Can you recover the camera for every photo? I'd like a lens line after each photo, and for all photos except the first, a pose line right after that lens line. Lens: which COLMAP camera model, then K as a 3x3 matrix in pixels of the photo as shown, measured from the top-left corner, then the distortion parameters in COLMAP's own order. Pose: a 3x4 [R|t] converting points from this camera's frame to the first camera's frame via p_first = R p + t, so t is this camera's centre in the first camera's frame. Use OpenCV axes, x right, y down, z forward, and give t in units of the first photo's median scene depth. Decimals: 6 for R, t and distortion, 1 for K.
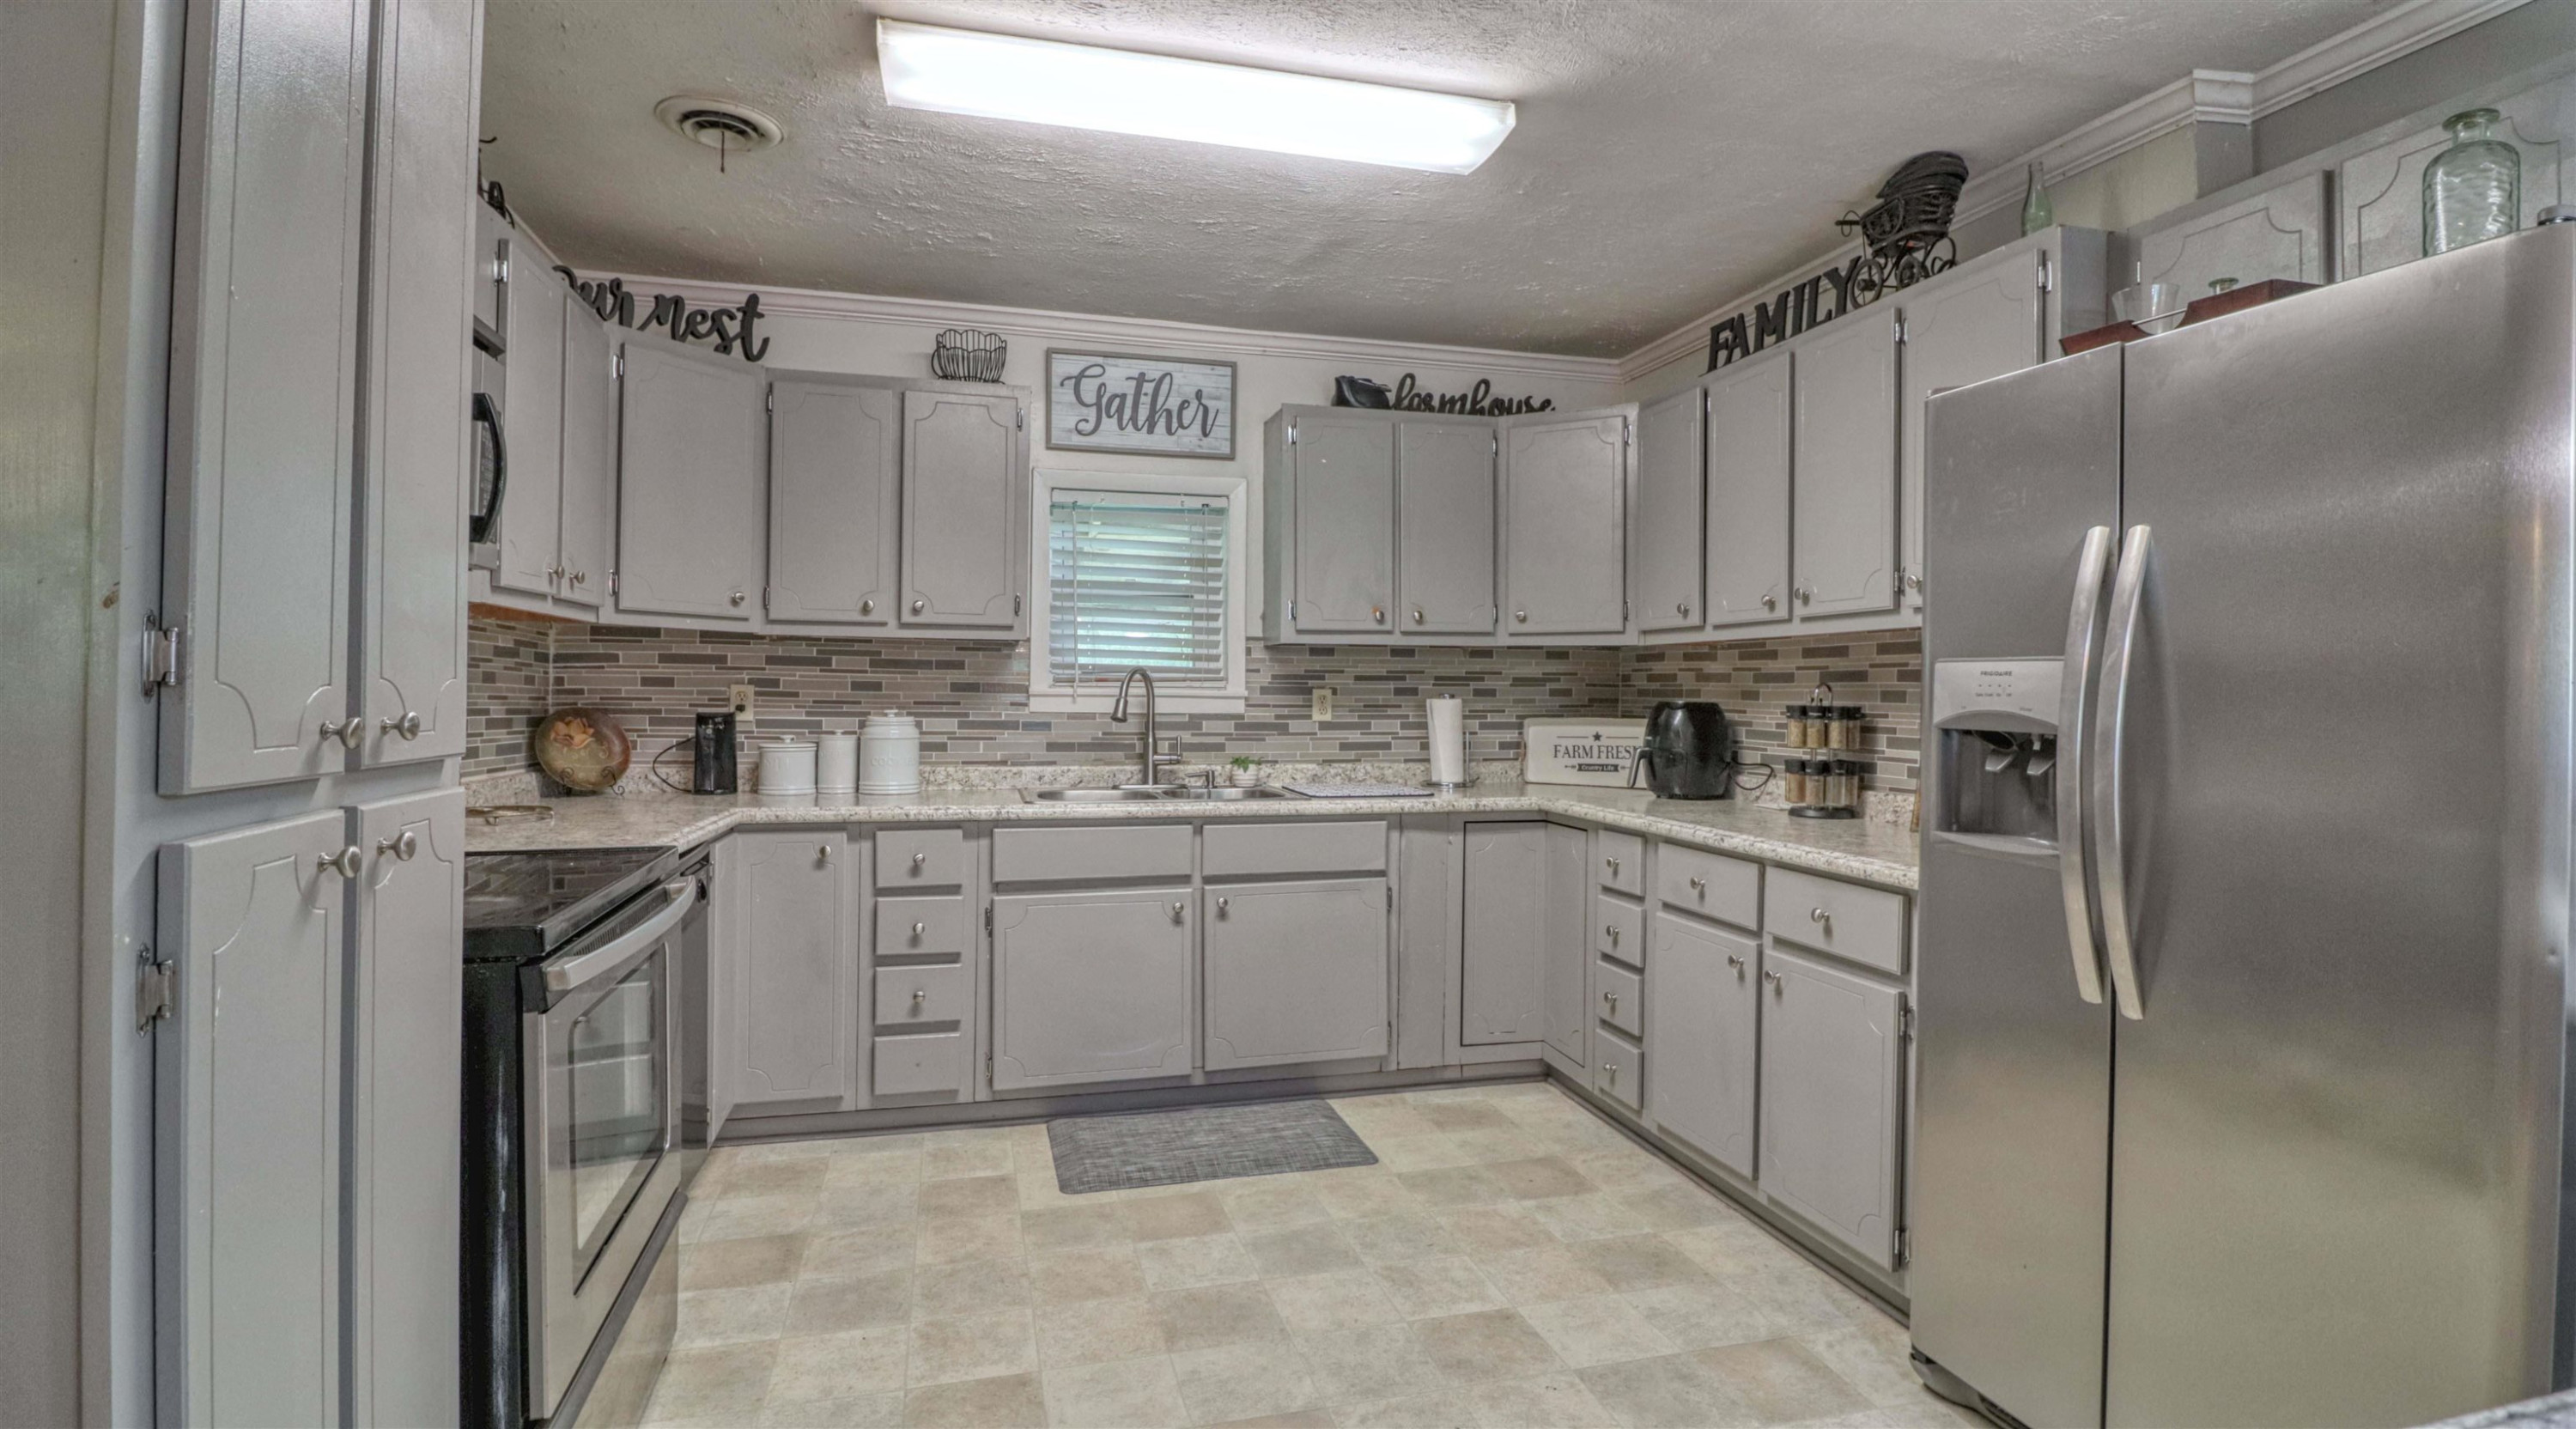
lens RADIAL K [[1200.7, 0, 1284.5], [0, 1200.7, 689.3], [0, 0, 1]] dist [0.001120, 0.000019]
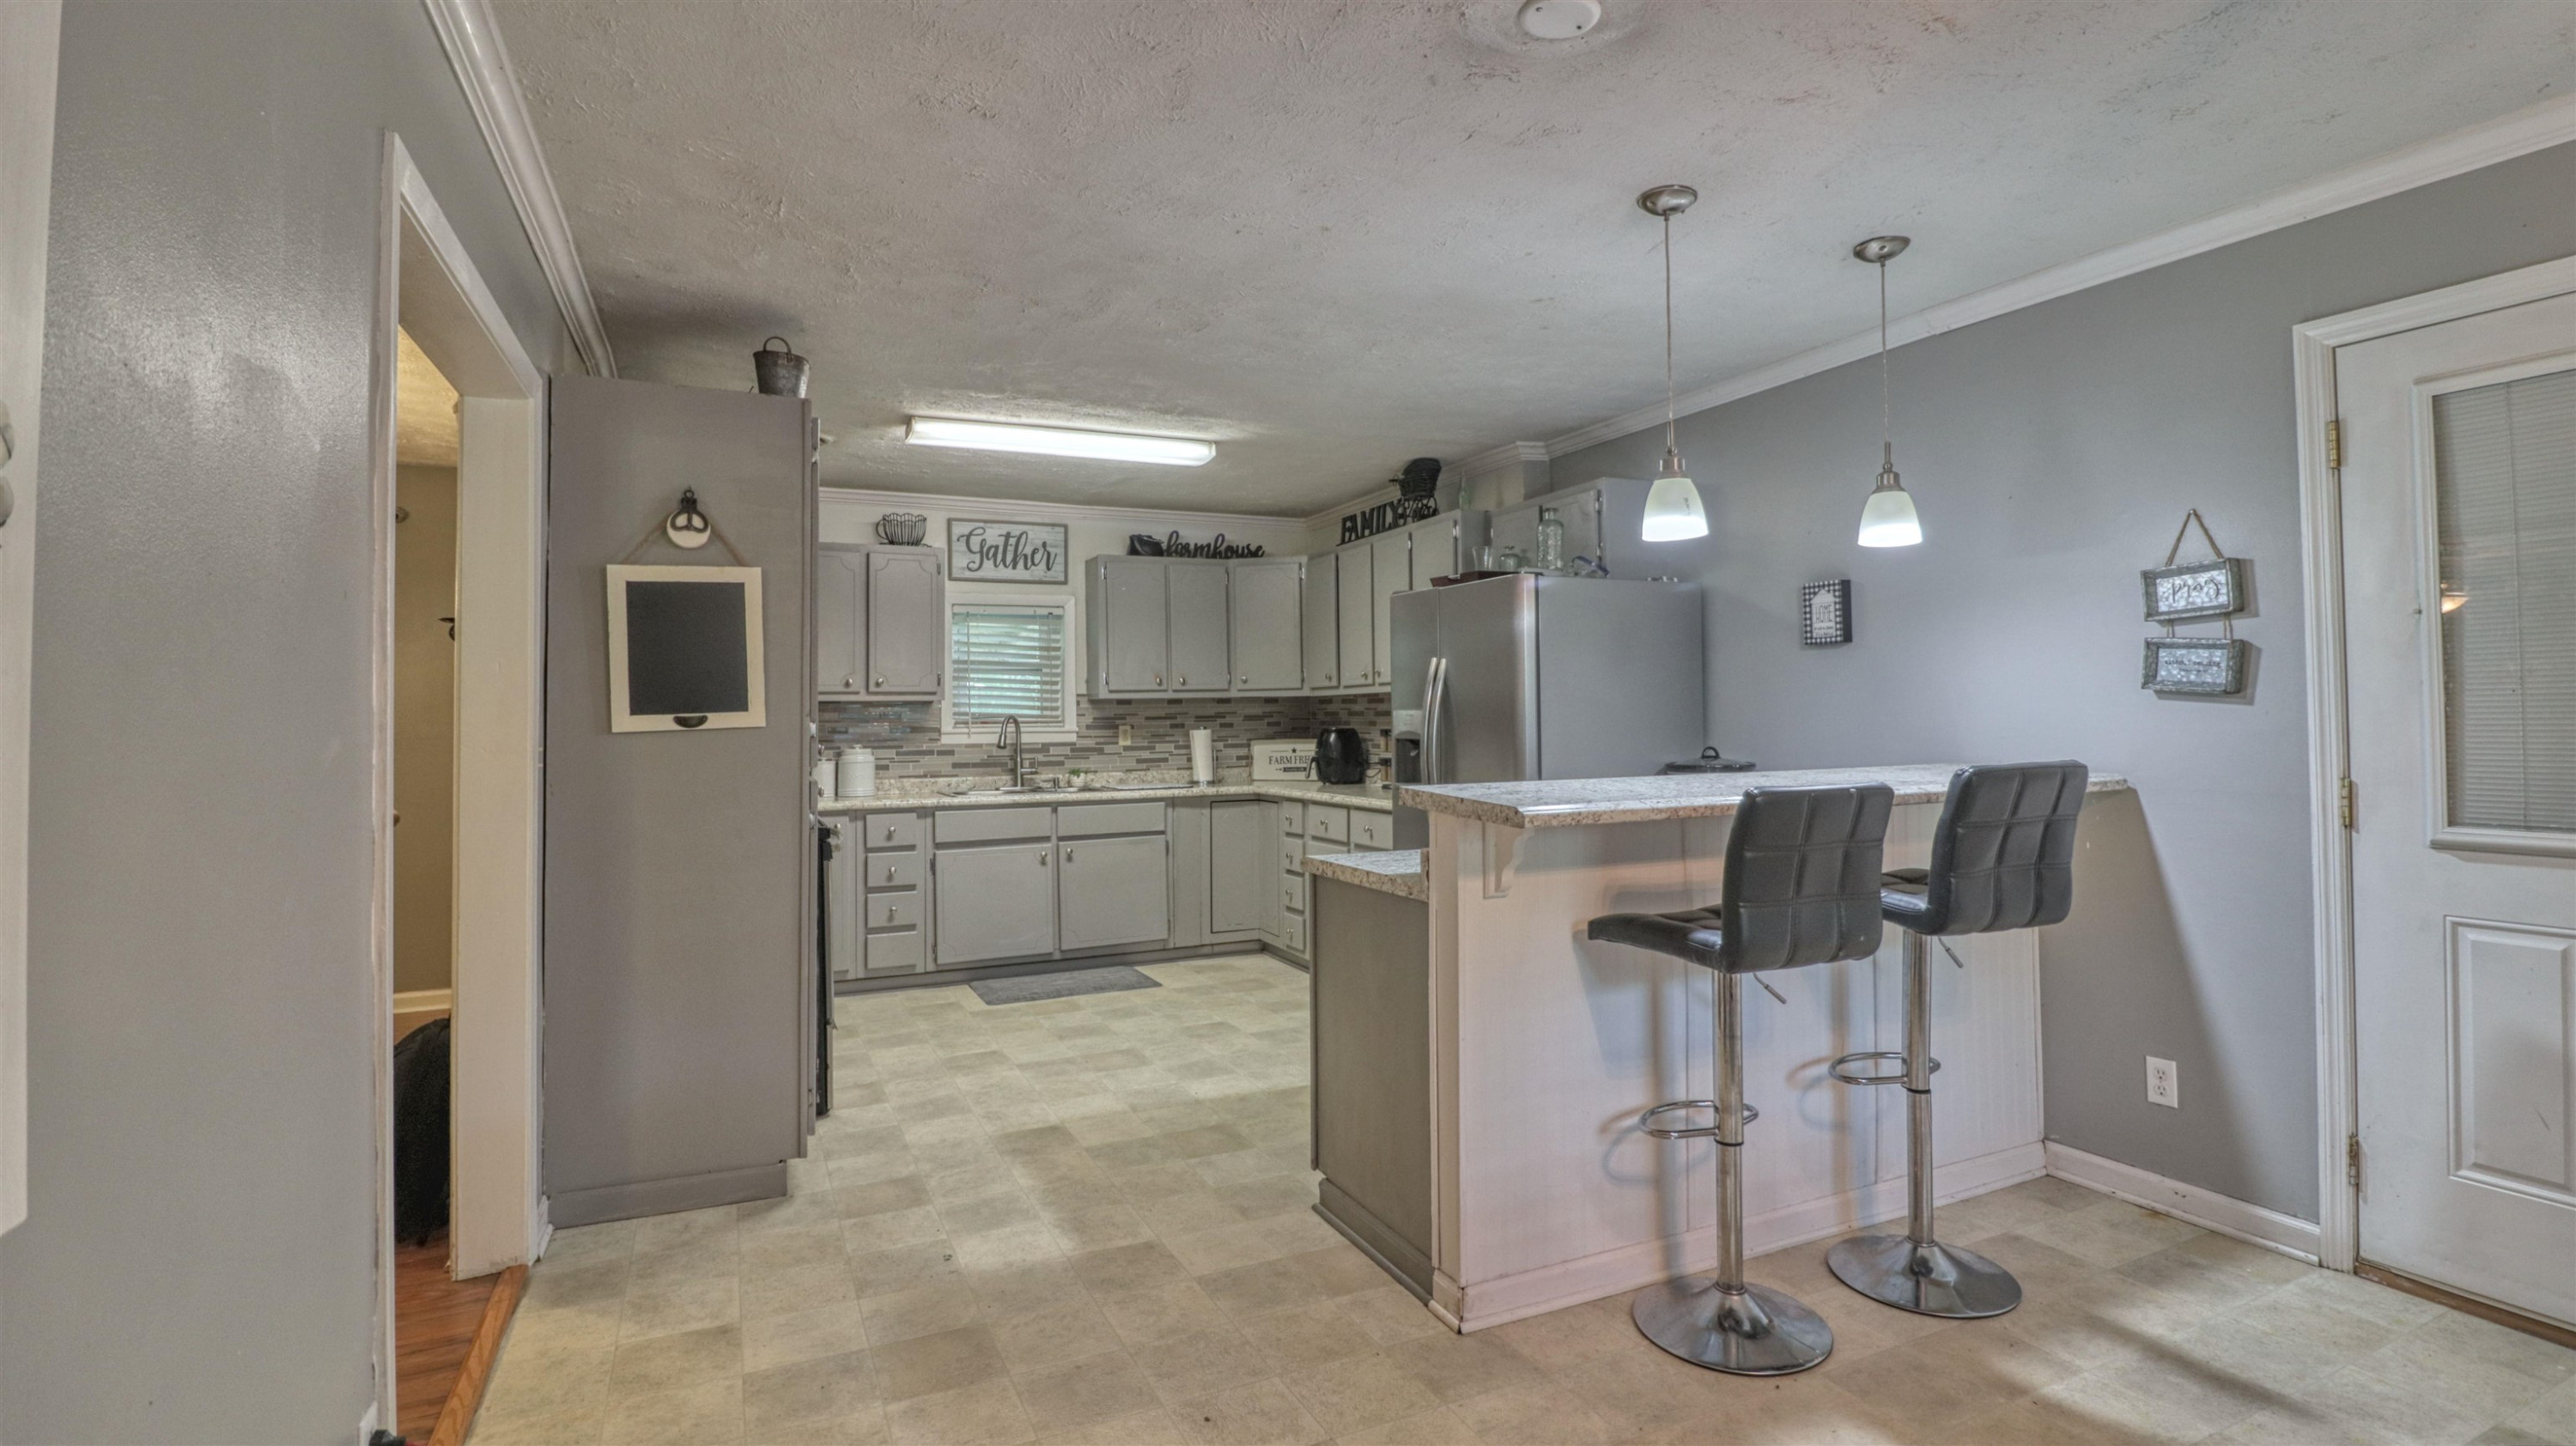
lens RADIAL K [[1187.7, 0, 1298.1], [0, 1187.7, 699.3], [0, 0, 1]] dist [-0.003605, -0.011747]
pose [[0.983276, -0.018479, 0.181180, -0.030967], [0.021471, 0.999663, -0.014565, -0.007956], [-0.180850, 0.018211, 0.983342, -0.669313]]
